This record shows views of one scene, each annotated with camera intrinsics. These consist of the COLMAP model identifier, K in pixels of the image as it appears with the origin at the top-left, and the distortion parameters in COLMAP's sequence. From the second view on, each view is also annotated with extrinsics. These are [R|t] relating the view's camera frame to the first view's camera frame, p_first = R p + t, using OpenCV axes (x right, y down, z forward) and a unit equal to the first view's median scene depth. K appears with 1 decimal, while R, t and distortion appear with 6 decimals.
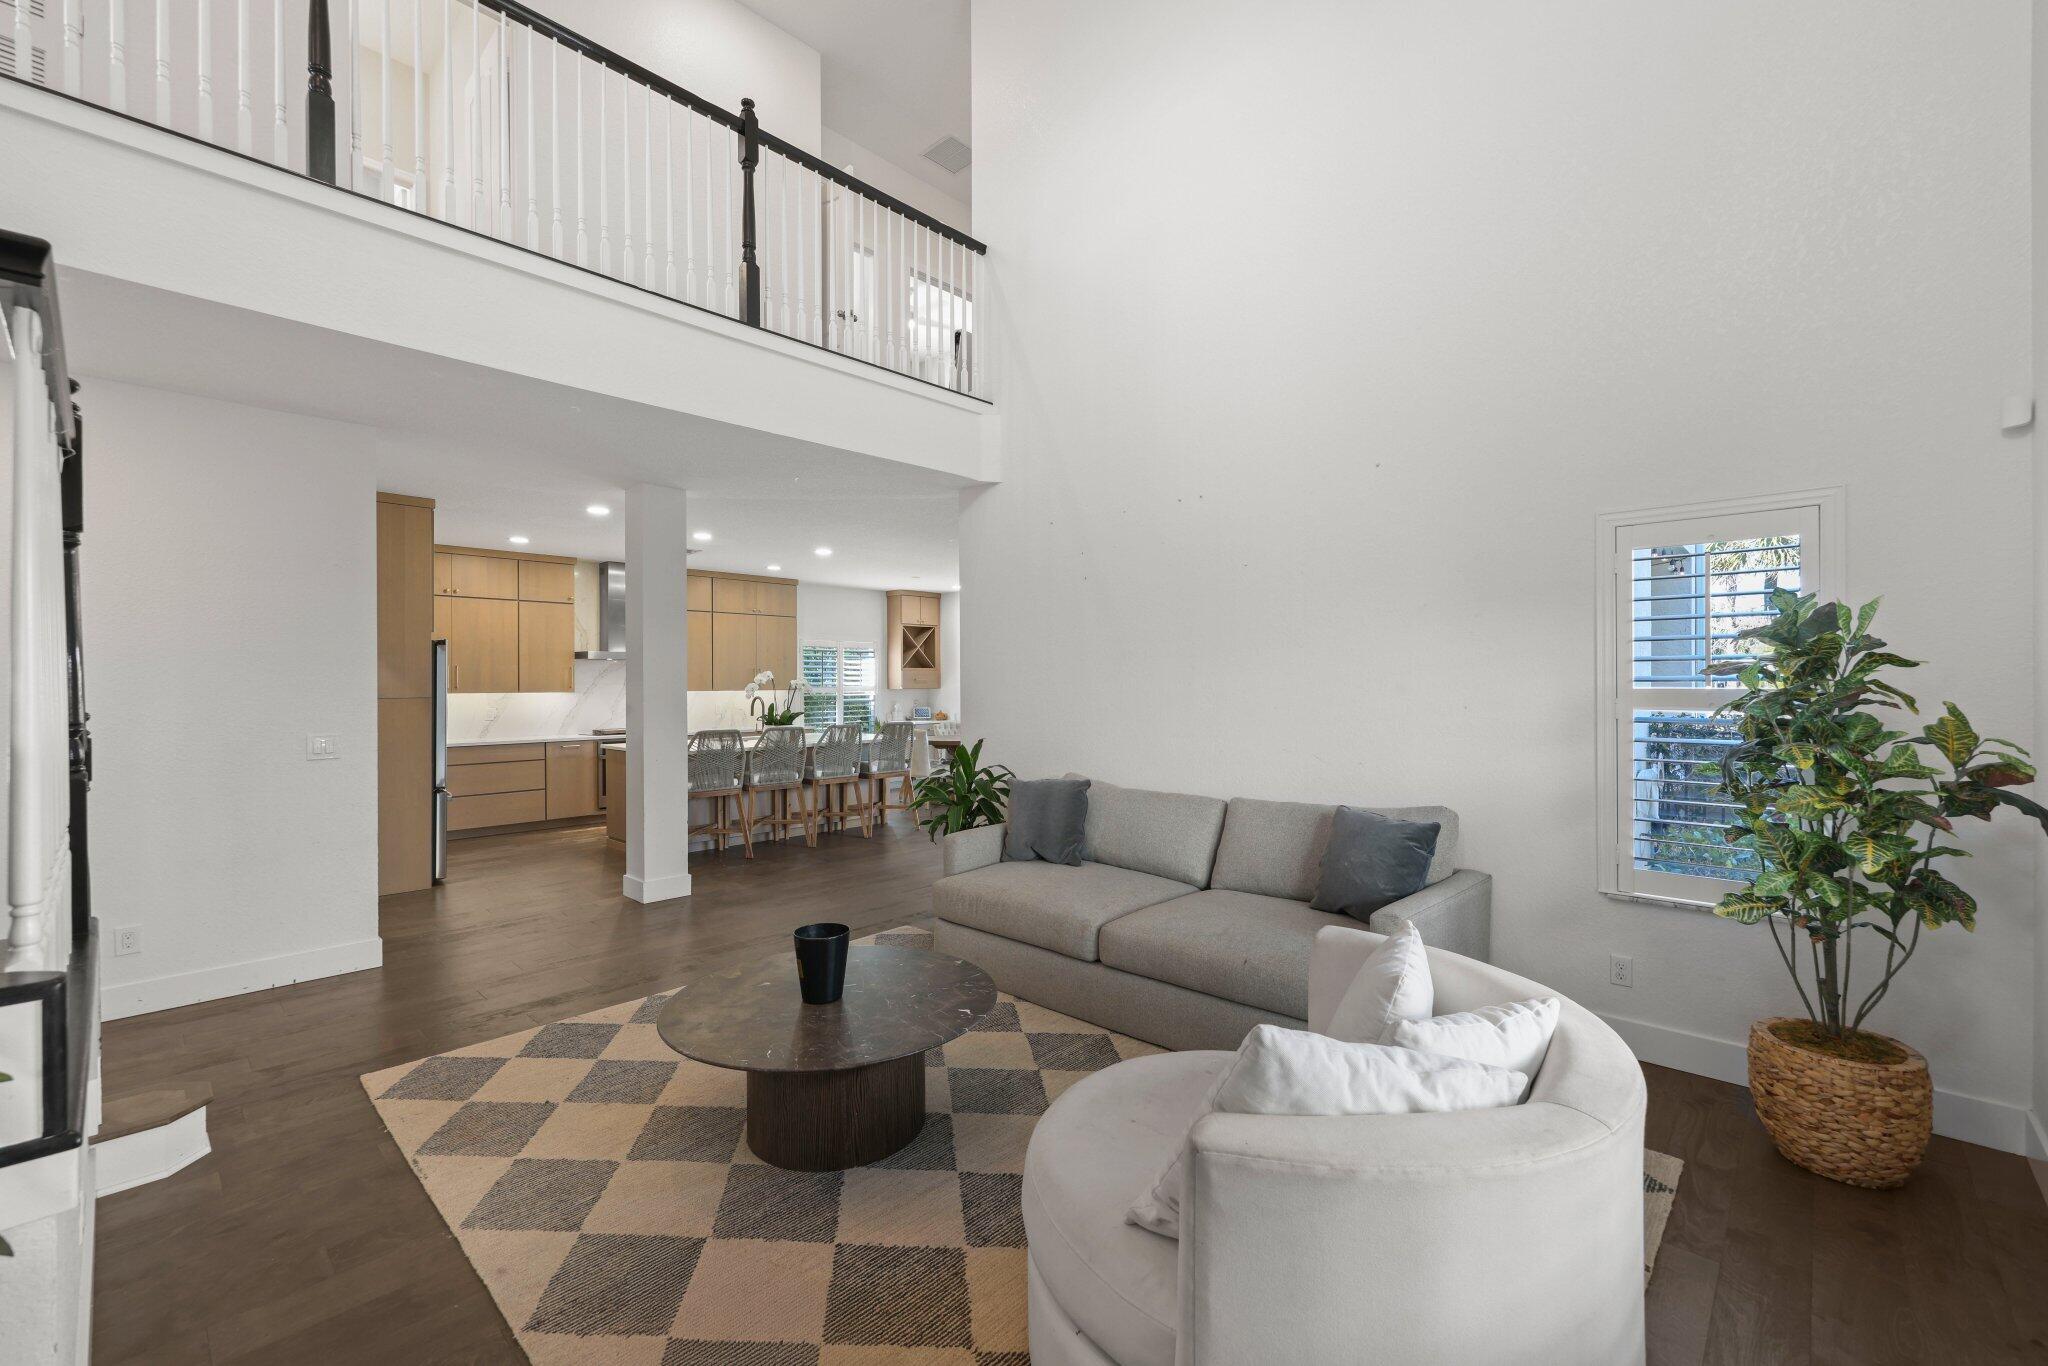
lens RADIAL K [[866.6, 0, 1041.9], [0, 866.6, 687.8], [0, 0, 1]] dist [0.004827, -0.000362]
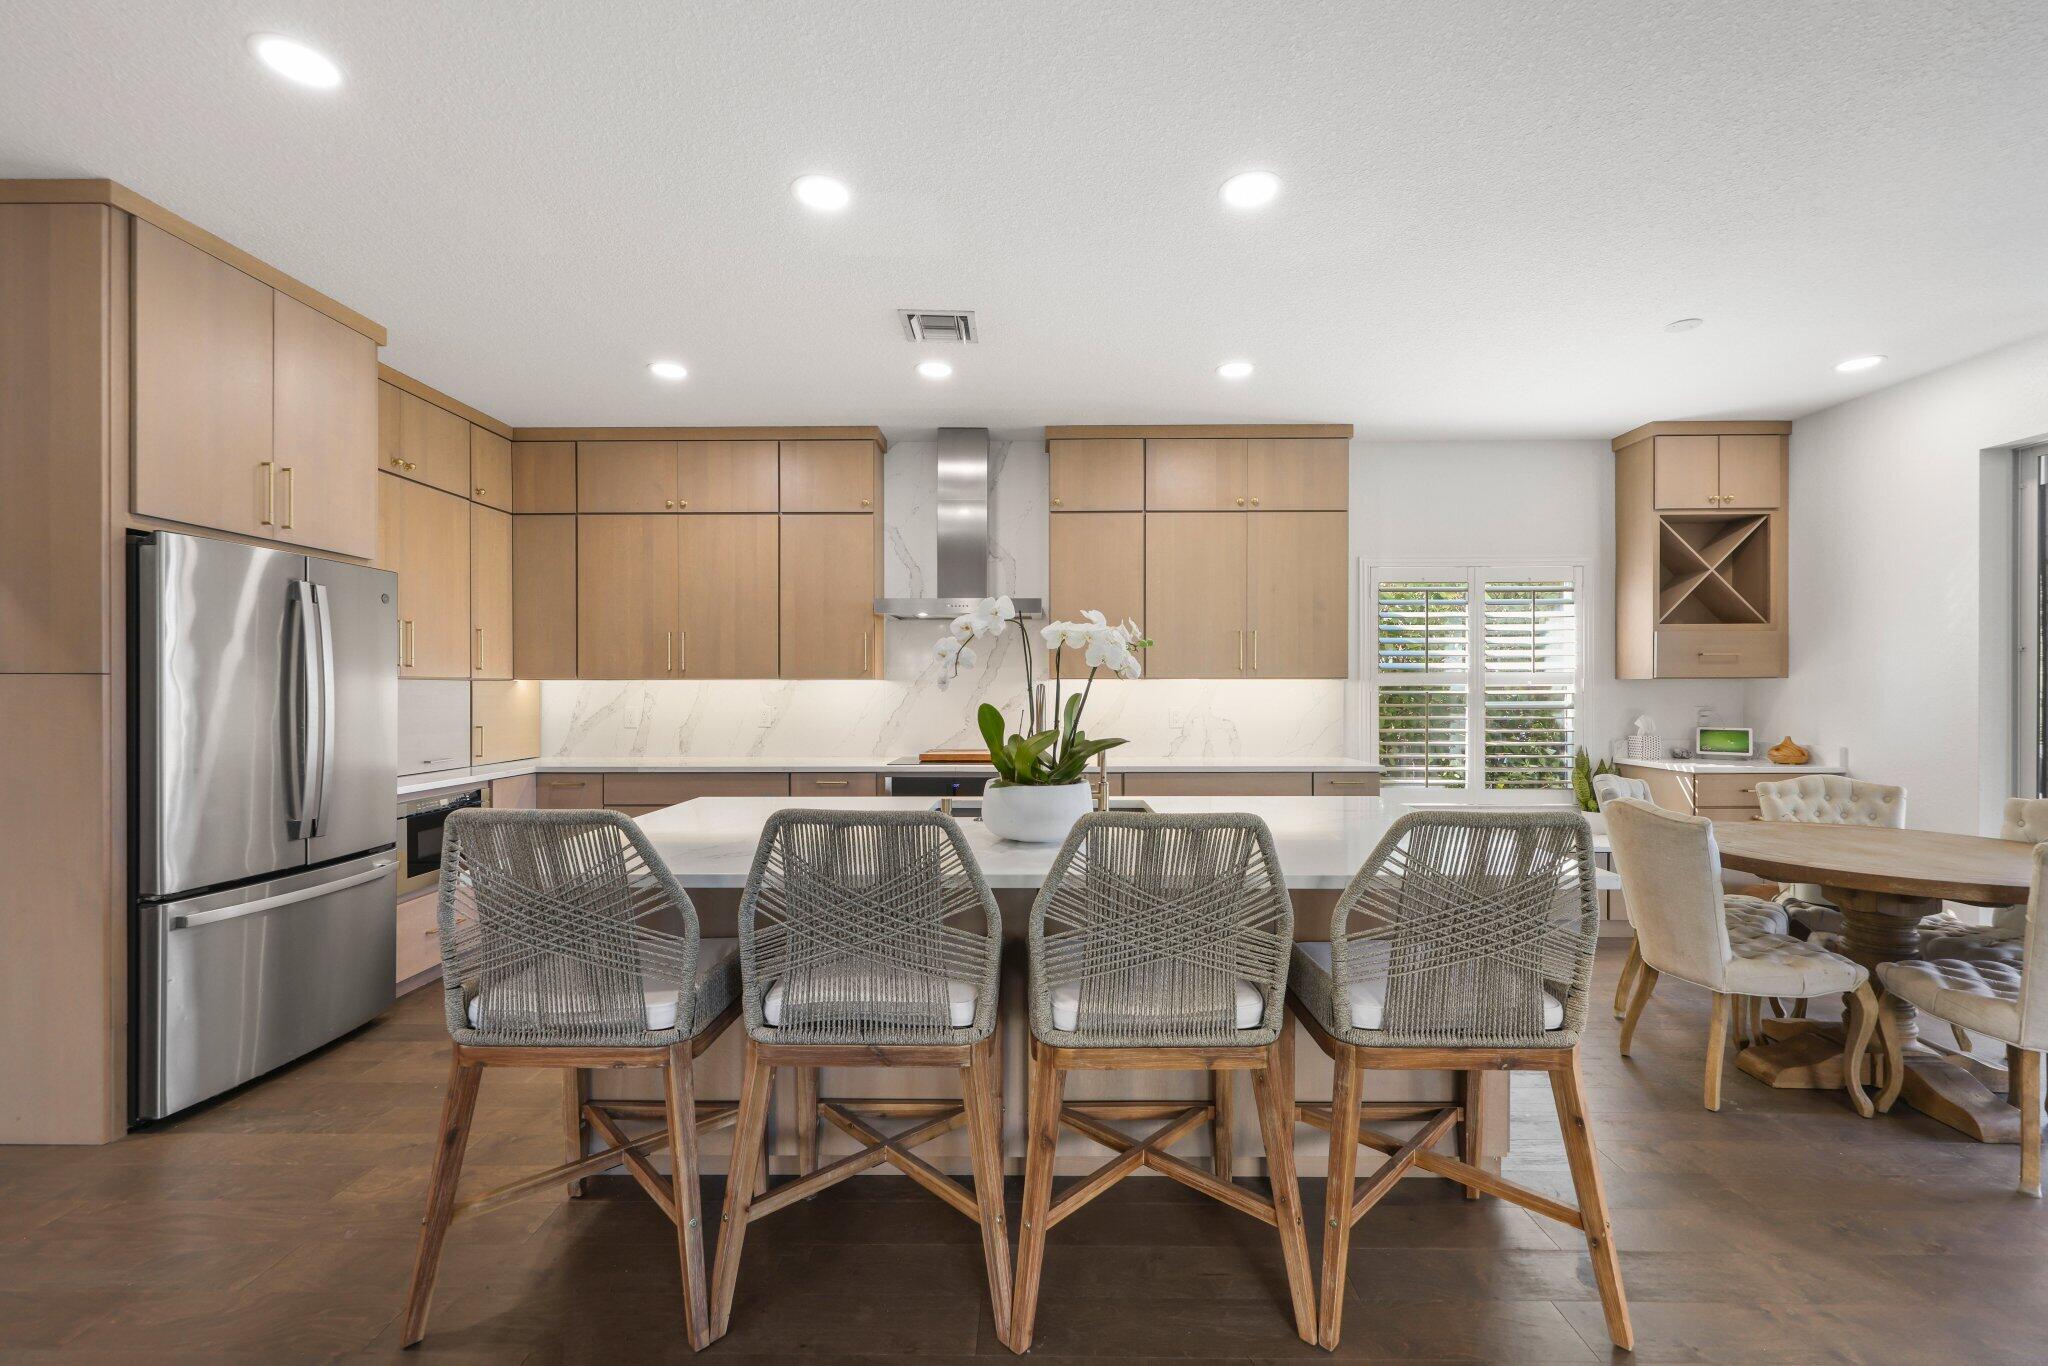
lens RADIAL K [[866.6, 0, 1018.9], [0, 866.6, 690.8], [0, 0, 1]] dist [0.004827, -0.000362]
pose [[0.660534, 0.008238, -0.750751, -0.057692], [-0.008228, 0.999959, 0.003733, 0.007492], [0.750751, 0.003712, 0.660575, 0.528577]]
